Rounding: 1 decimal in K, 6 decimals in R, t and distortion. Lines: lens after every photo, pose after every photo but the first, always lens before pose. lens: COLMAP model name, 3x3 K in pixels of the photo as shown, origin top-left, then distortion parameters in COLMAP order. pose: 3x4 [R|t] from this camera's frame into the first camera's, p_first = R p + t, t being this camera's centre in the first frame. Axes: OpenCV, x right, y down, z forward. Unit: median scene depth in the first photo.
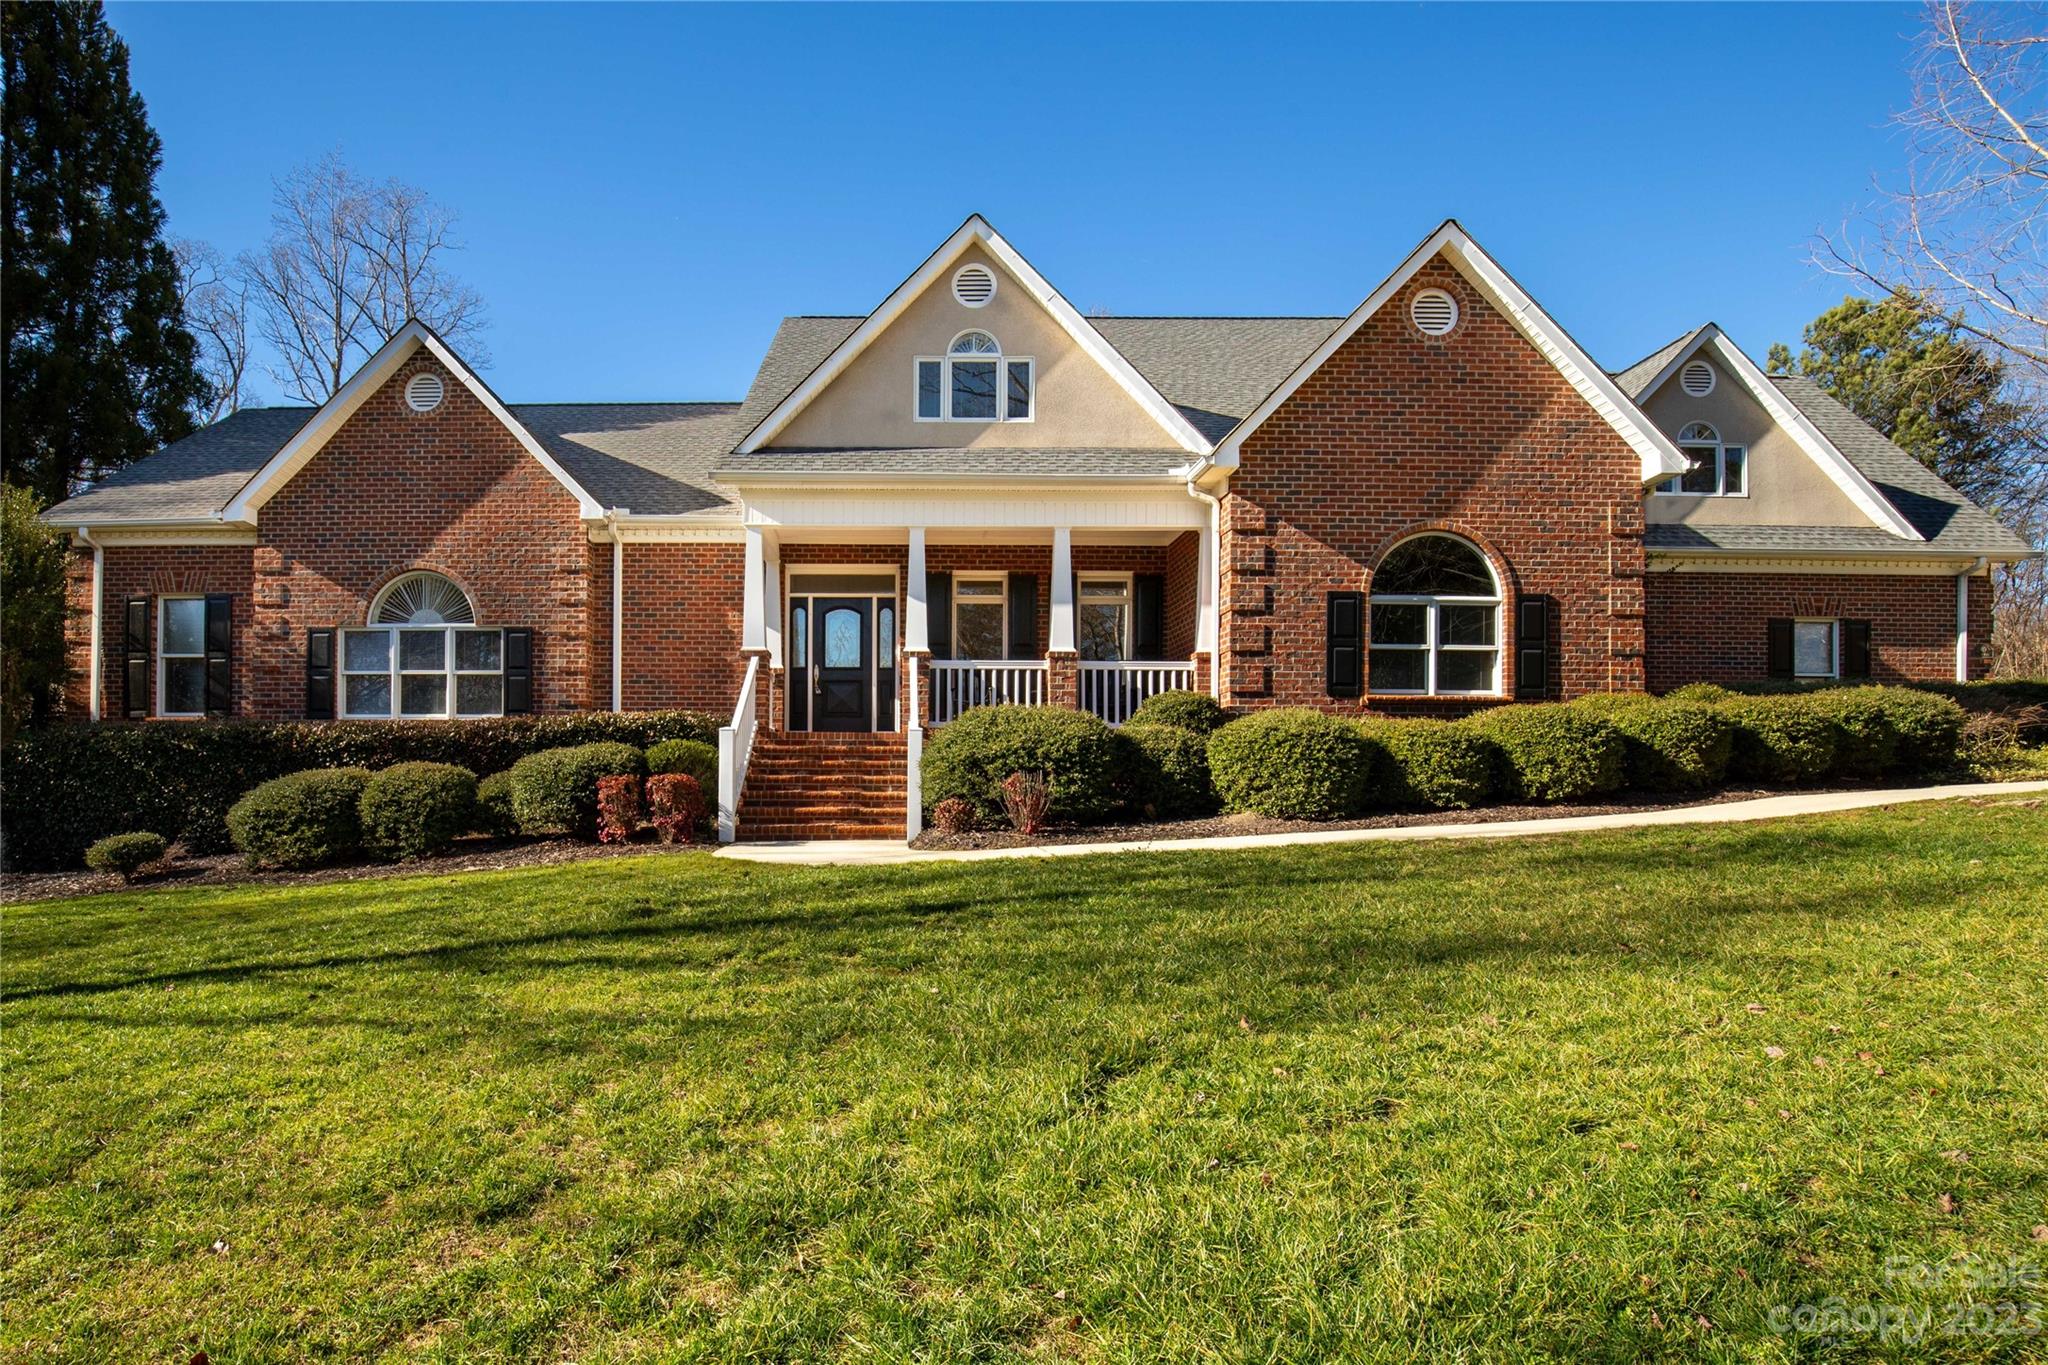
lens RADIAL K [[1094.9, 0, 886.5], [0, 1094.9, 780.1], [0, 0, 1]] dist [-0.028341, 0.003484]
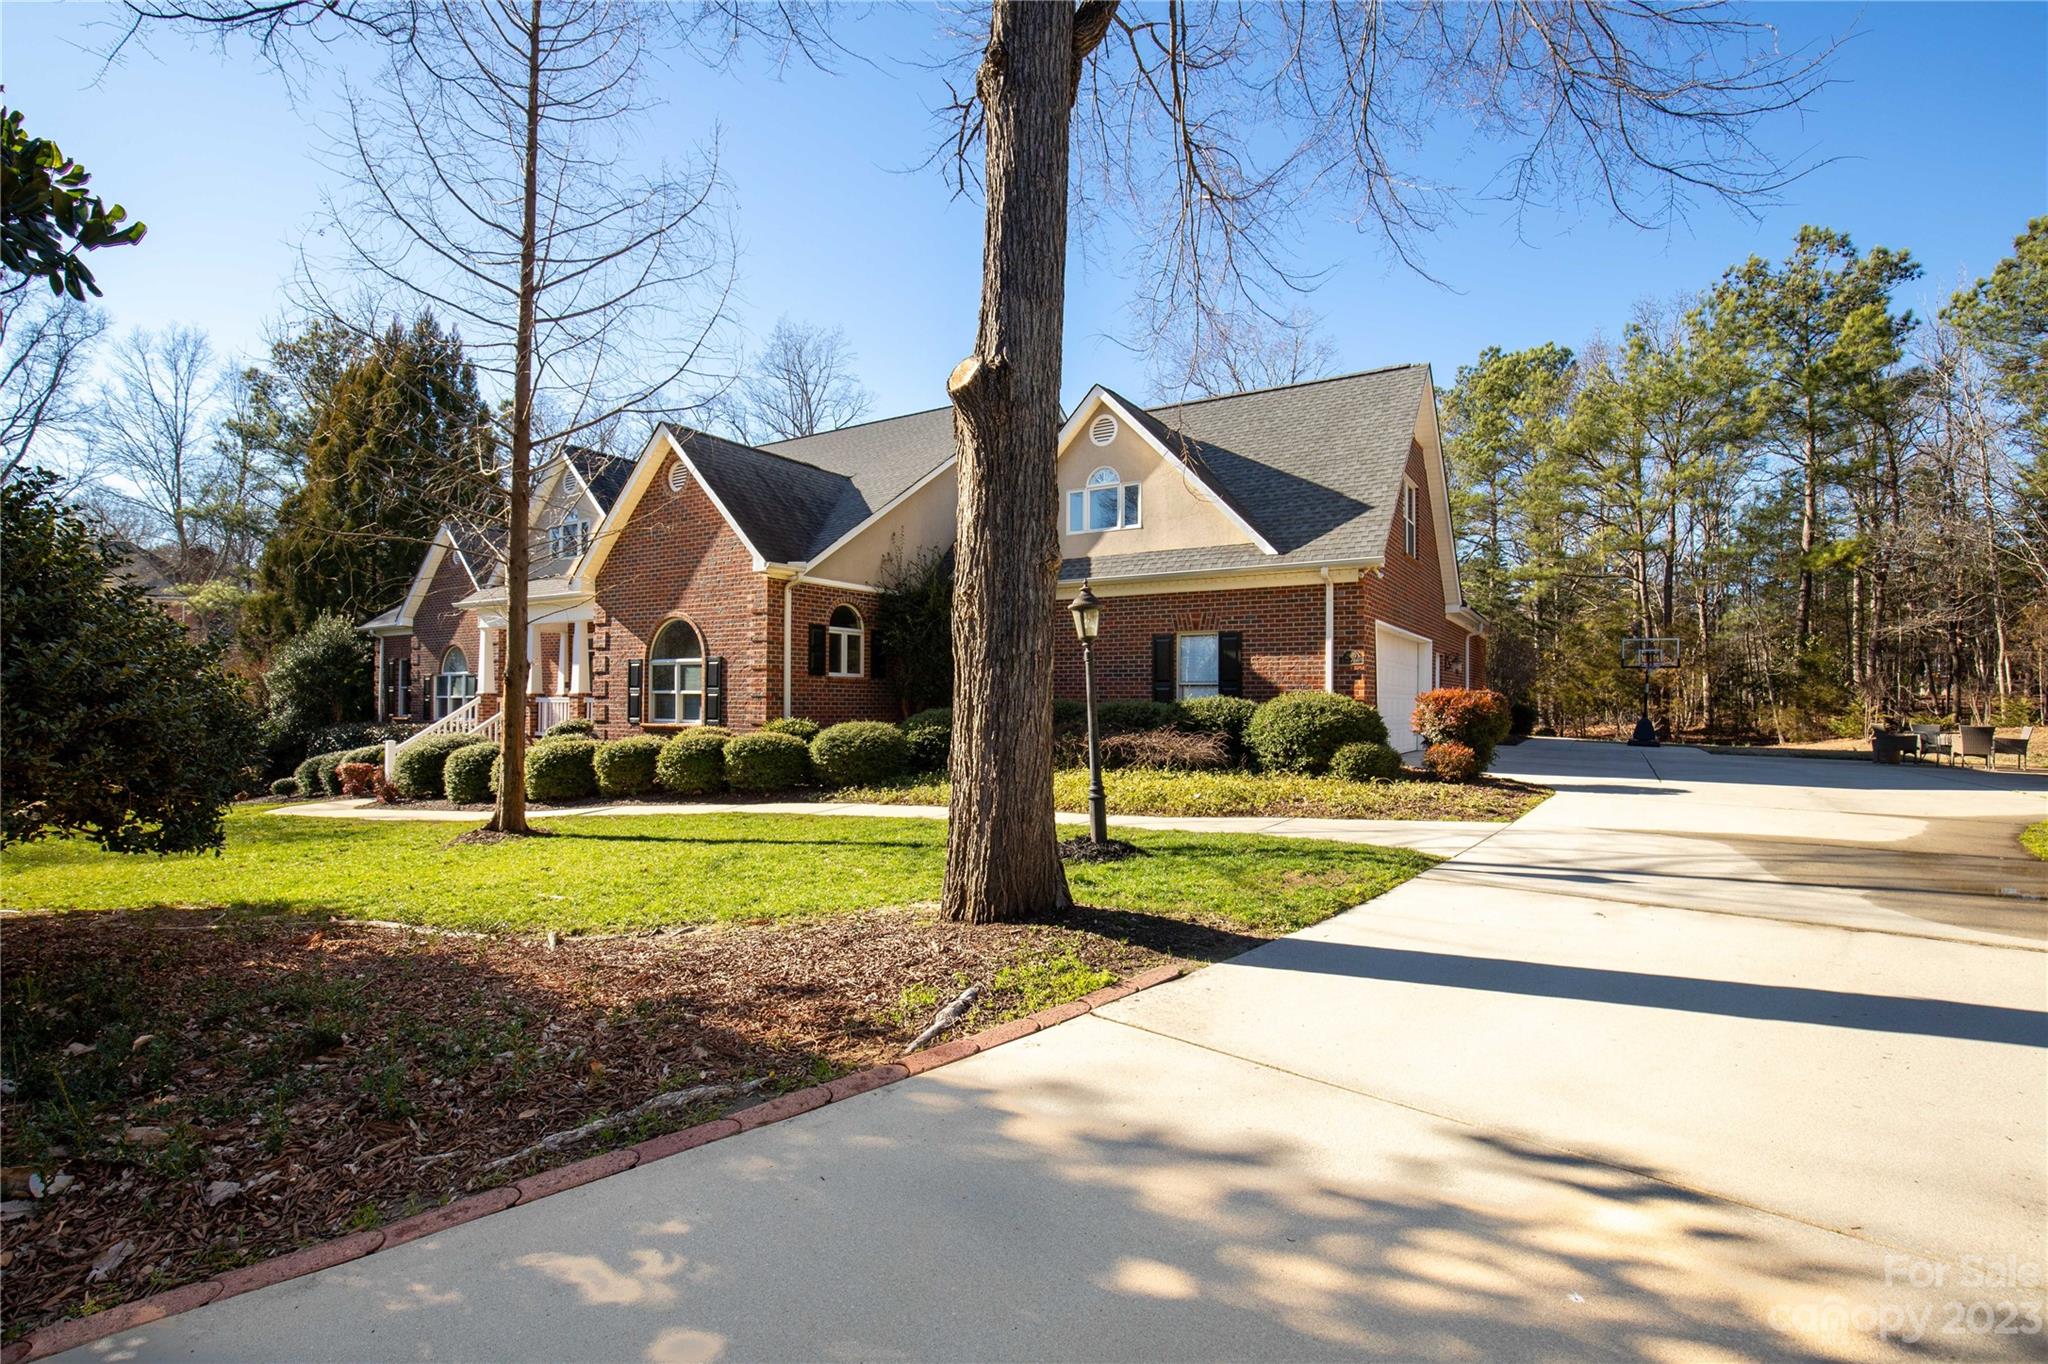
lens RADIAL K [[1097.2, 0, 1024.0], [0, 1097.2, 682.0], [0, 0, 1]] dist [-0.153104, 0.000470]
pose [[0.855655, -0.018128, -0.517230, 1.586458], [0.004049, 0.999590, -0.028335, -0.084399], [0.517532, 0.022151, 0.855377, -0.054798]]
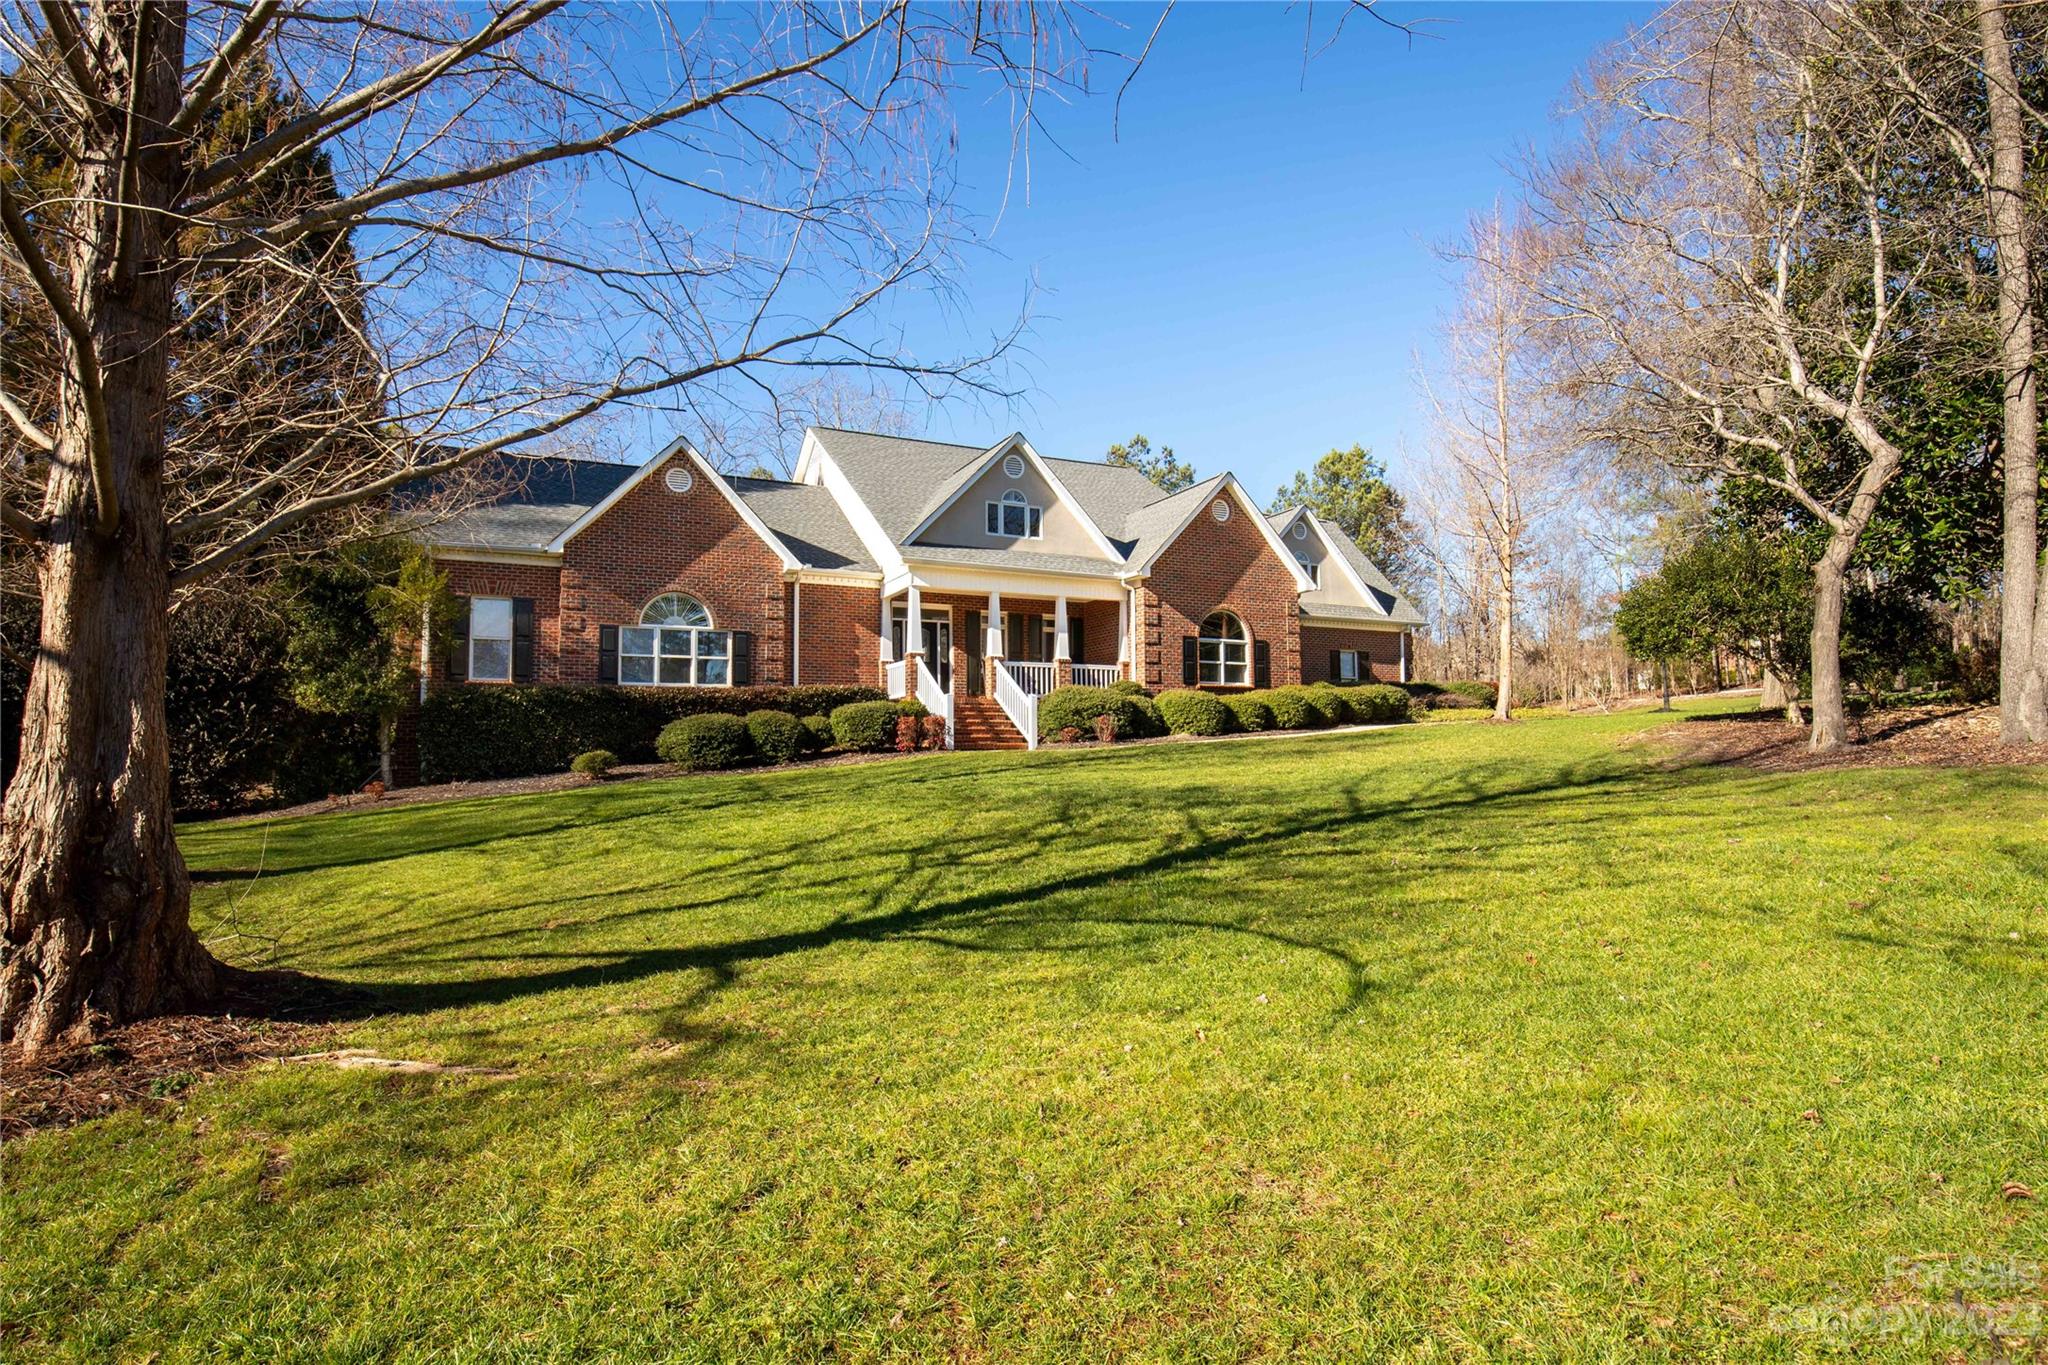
lens RADIAL K [[1073.0, 0, 1024.0], [0, 1073.0, 682.5], [0, 0, 1]] dist [0.001068, 0.000312]
pose [[0.892073, 0.021417, 0.451384, -0.758481], [0.011049, 0.997544, -0.069167, 0.057034], [-0.451756, 0.066689, 0.889645, -0.673903]]
